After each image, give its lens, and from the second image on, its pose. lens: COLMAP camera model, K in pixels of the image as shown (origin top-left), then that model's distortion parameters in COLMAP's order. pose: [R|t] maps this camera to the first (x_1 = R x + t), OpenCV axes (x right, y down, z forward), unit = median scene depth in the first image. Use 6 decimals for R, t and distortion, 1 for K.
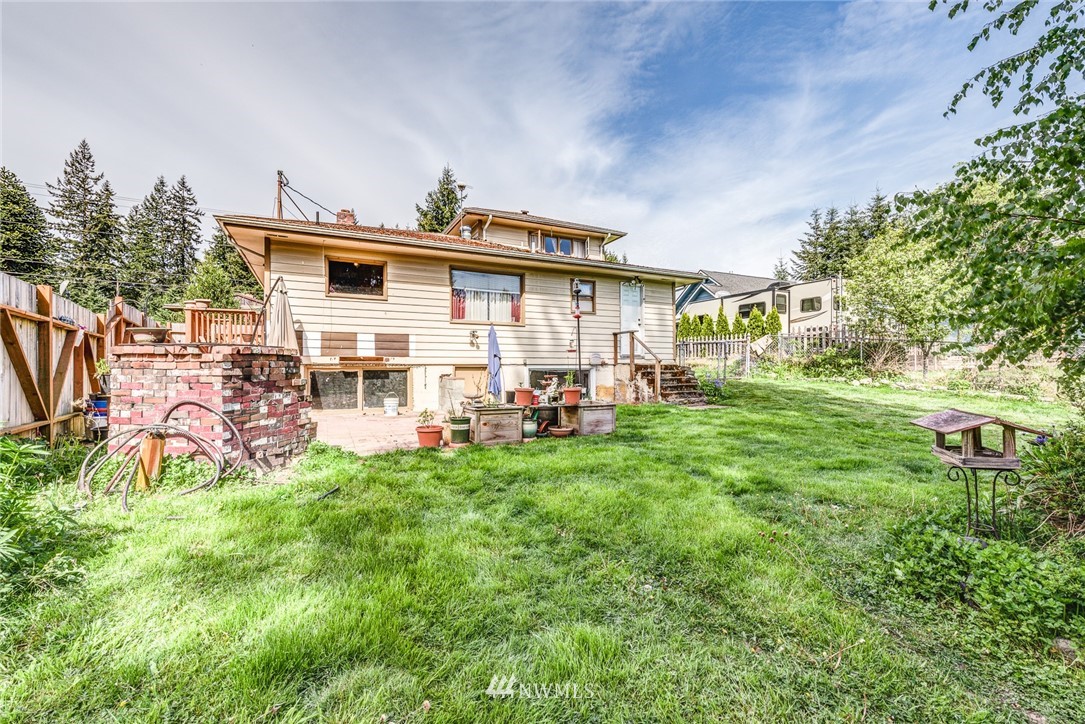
lens RADIAL K [[444.7, 0, 542.5], [0, 444.7, 366.9], [0, 0, 1]] dist [0.007958, -0.000392]
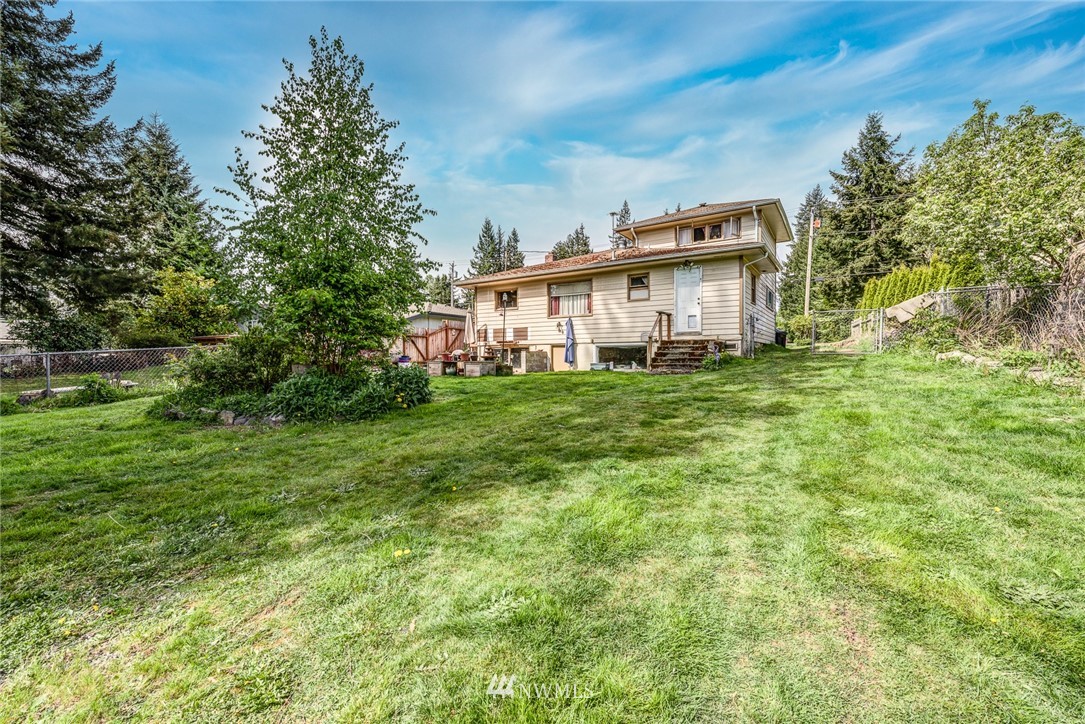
lens RADIAL K [[444.7, 0, 542.8], [0, 444.7, 358.8], [0, 0, 1]] dist [0.007958, -0.000392]
pose [[0.508522, 0.006738, -0.861023, 1.124632], [0.008740, 0.999877, 0.012986, 0.025840], [0.861005, -0.014129, 0.508400, 0.151652]]
